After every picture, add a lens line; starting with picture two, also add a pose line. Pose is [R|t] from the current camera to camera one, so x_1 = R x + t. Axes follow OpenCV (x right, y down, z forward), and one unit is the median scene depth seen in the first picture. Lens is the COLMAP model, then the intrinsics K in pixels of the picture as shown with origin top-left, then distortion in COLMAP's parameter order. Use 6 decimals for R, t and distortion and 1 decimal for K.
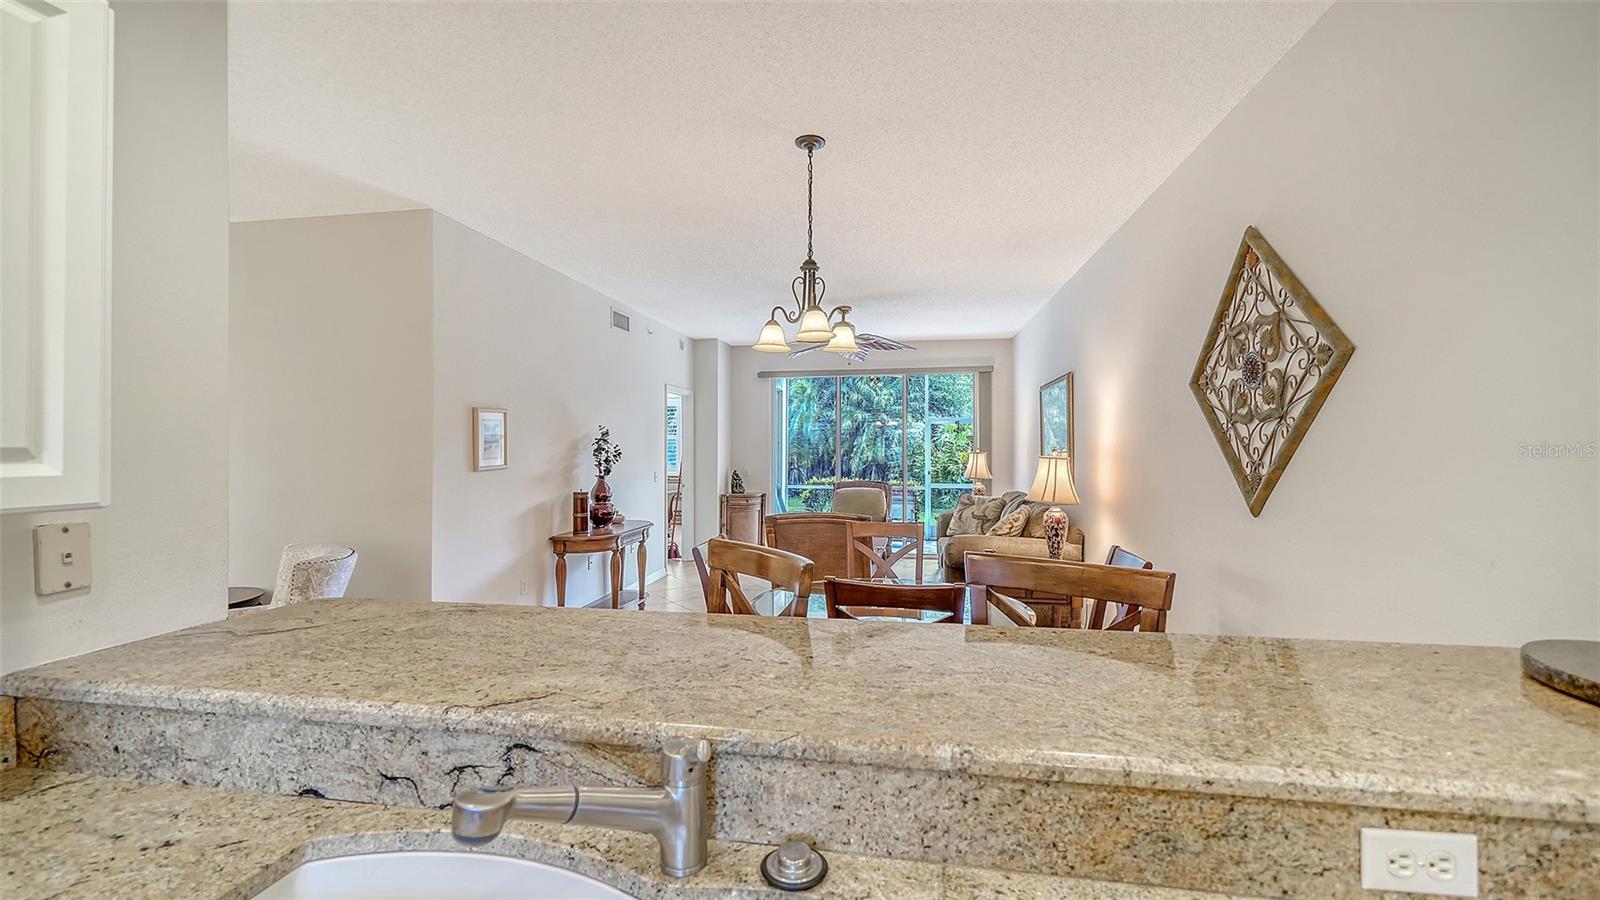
lens RADIAL K [[652.8, 0, 793.8], [0, 652.8, 443.2], [0, 0, 1]] dist [0.001086, -0.000206]
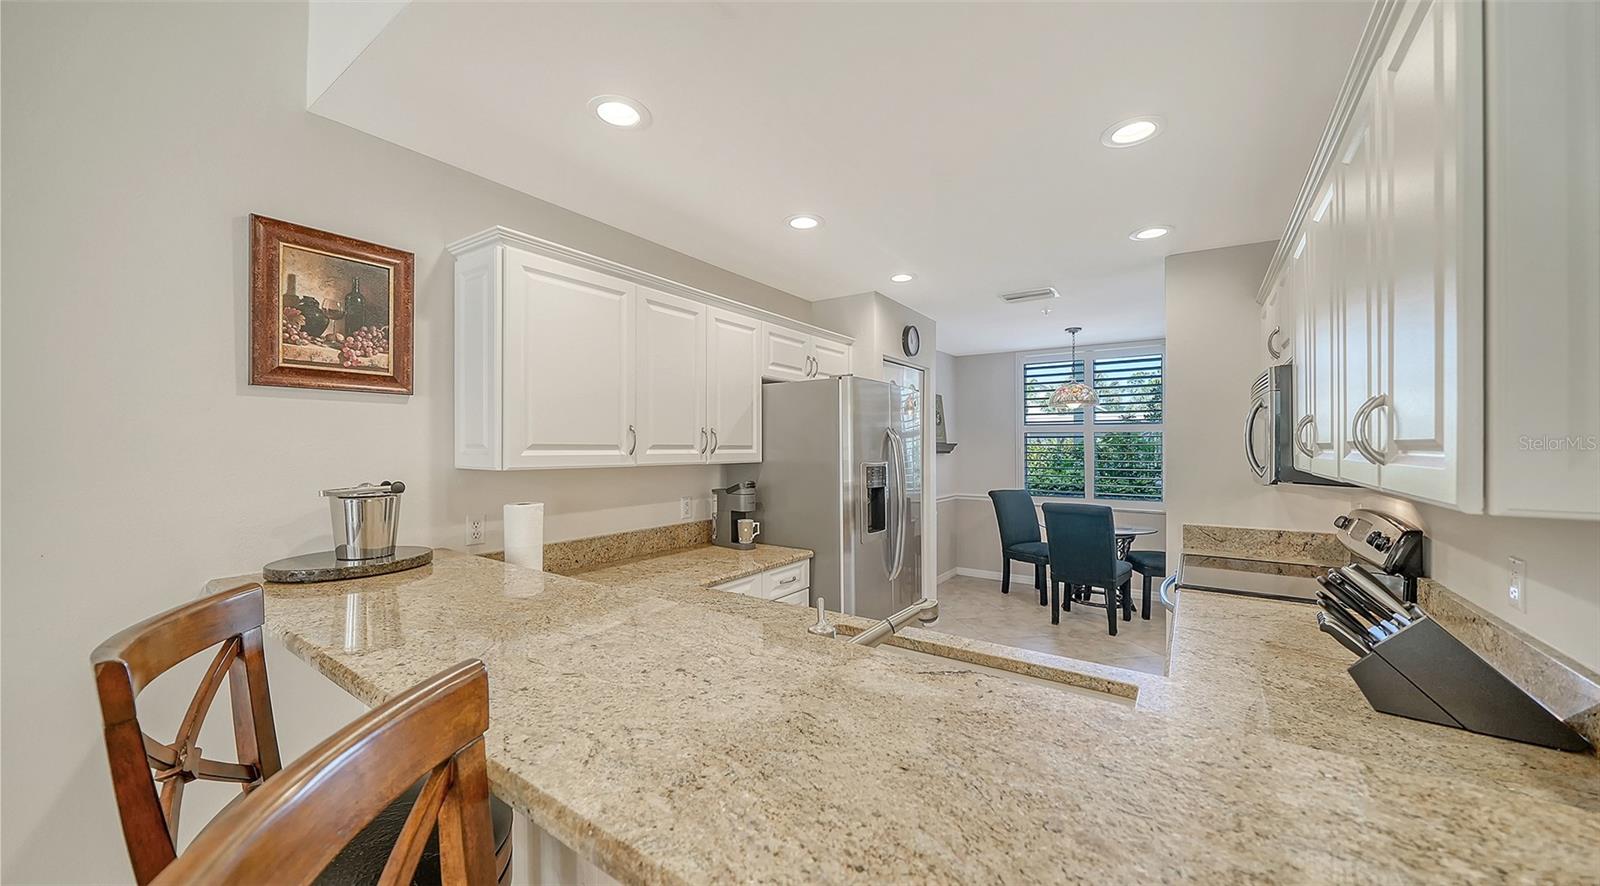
lens RADIAL K [[568.9, 0, 794.1], [0, 568.9, 445.0], [0, 0, 1]] dist [0.004087, 0.002433]
pose [[-0.901859, 0.000702, 0.432029, -0.247237], [-0.002625, 0.999971, -0.007105, 0.008669], [-0.432022, -0.007542, -0.901832, 0.798315]]
